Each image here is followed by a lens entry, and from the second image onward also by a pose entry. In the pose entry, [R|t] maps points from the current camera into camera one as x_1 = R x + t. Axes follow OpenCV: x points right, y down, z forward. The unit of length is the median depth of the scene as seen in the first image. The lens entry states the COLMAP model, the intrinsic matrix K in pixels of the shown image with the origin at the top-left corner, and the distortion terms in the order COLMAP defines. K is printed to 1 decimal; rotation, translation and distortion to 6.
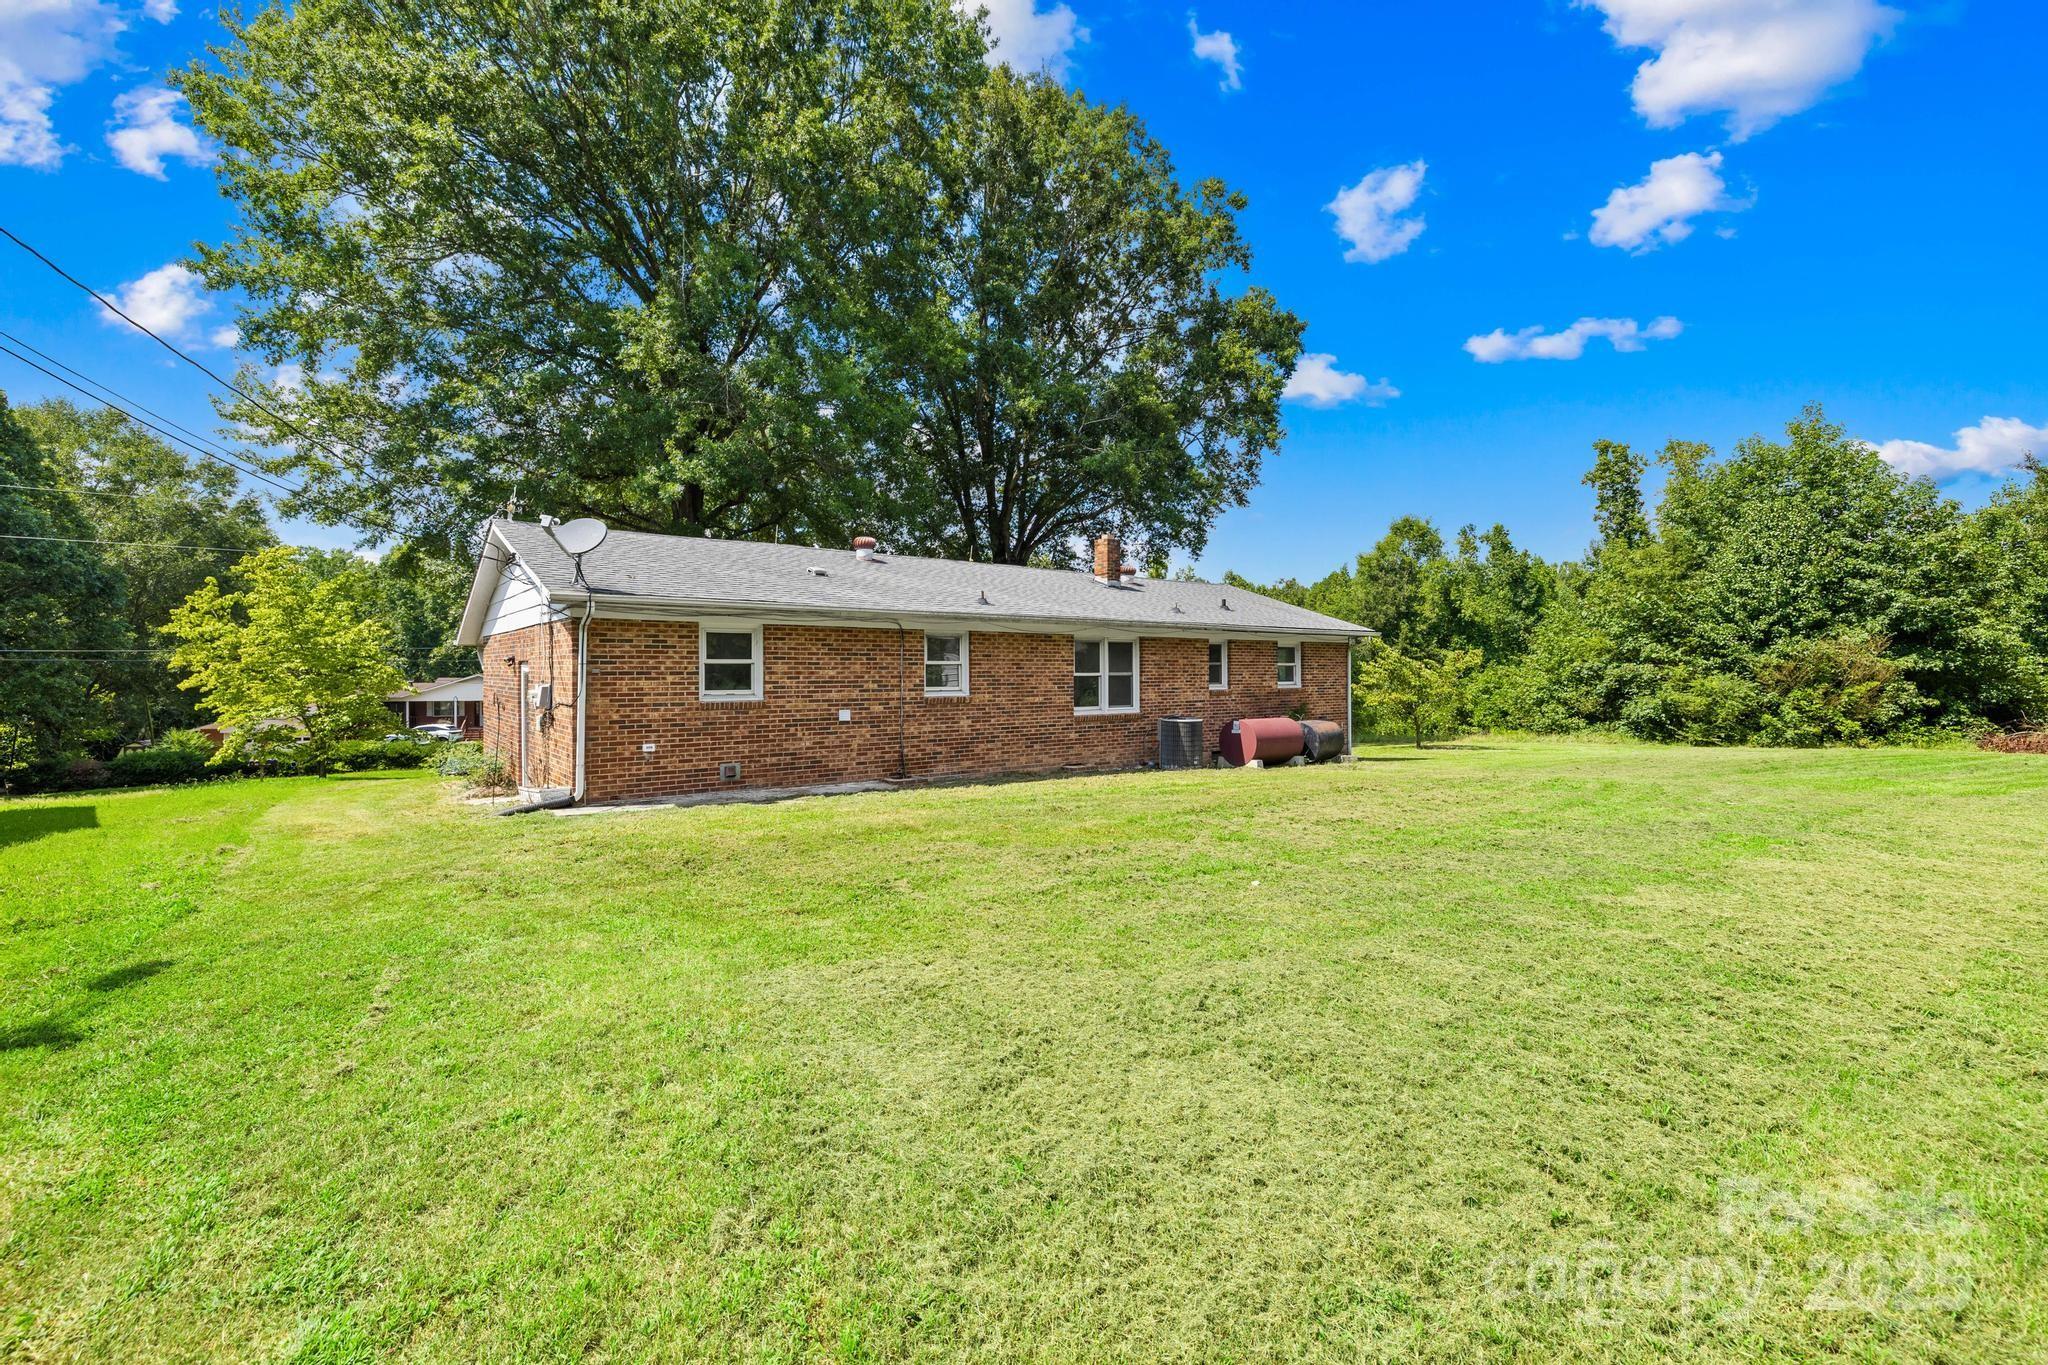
lens RADIAL K [[864.2, 0, 1009.6], [0, 864.2, 673.6], [0, 0, 1]] dist [-0.000017, 0.000517]
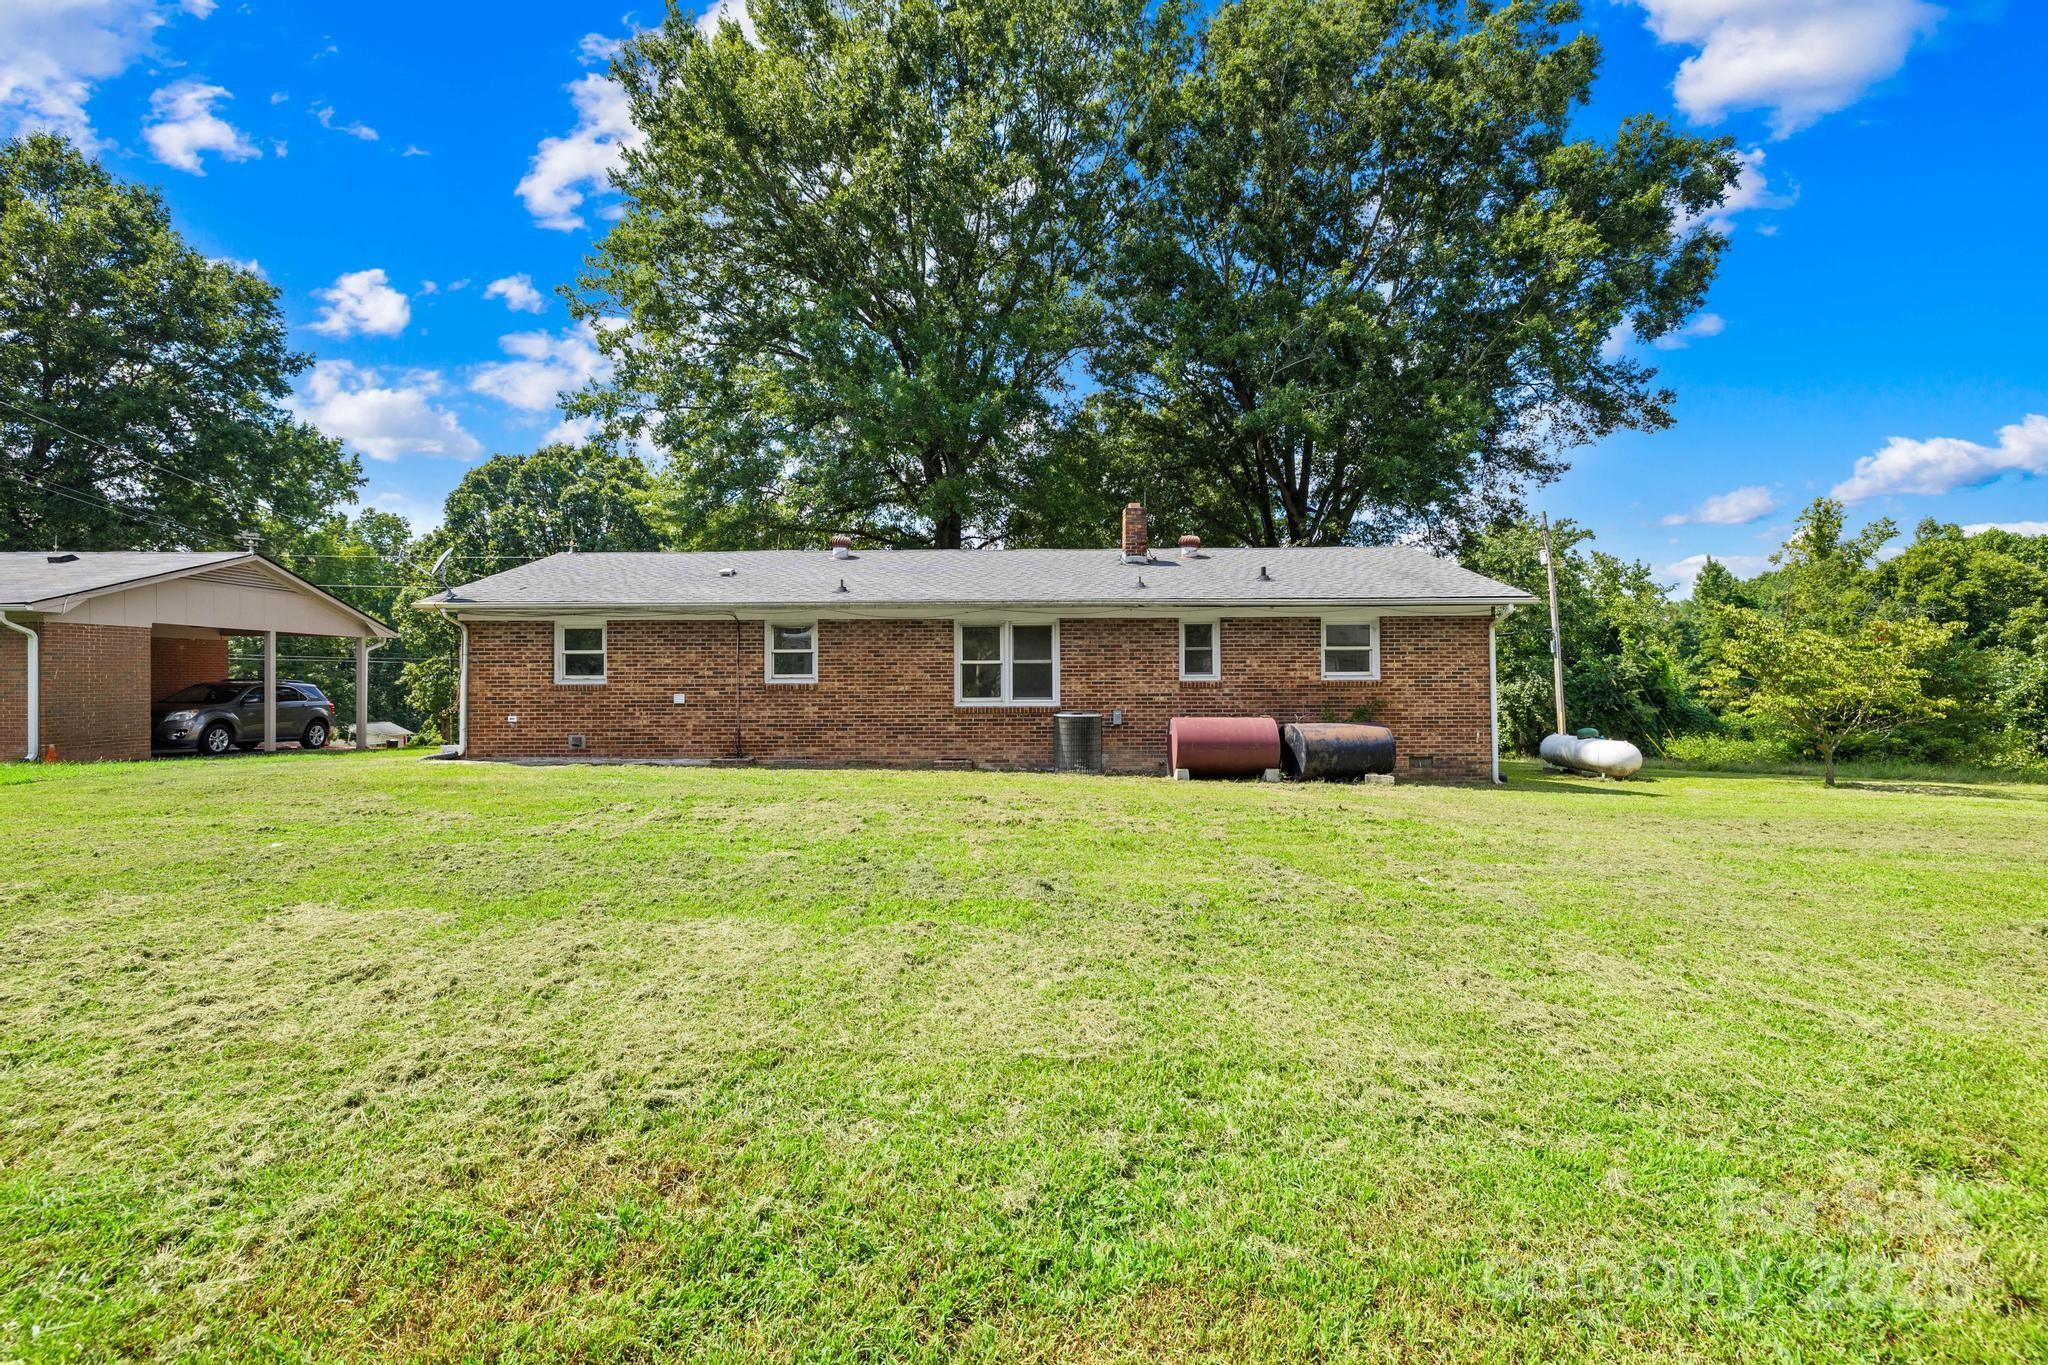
lens RADIAL K [[850.6, 0, 1017.8], [0, 850.6, 674.5], [0, 0, 1]] dist [0.001832, 0.000143]
pose [[0.790785, -0.005938, -0.612066, 0.748782], [0.001572, 0.999969, -0.007670, 0.023252], [0.612092, 0.005103, 0.790770, 0.350062]]
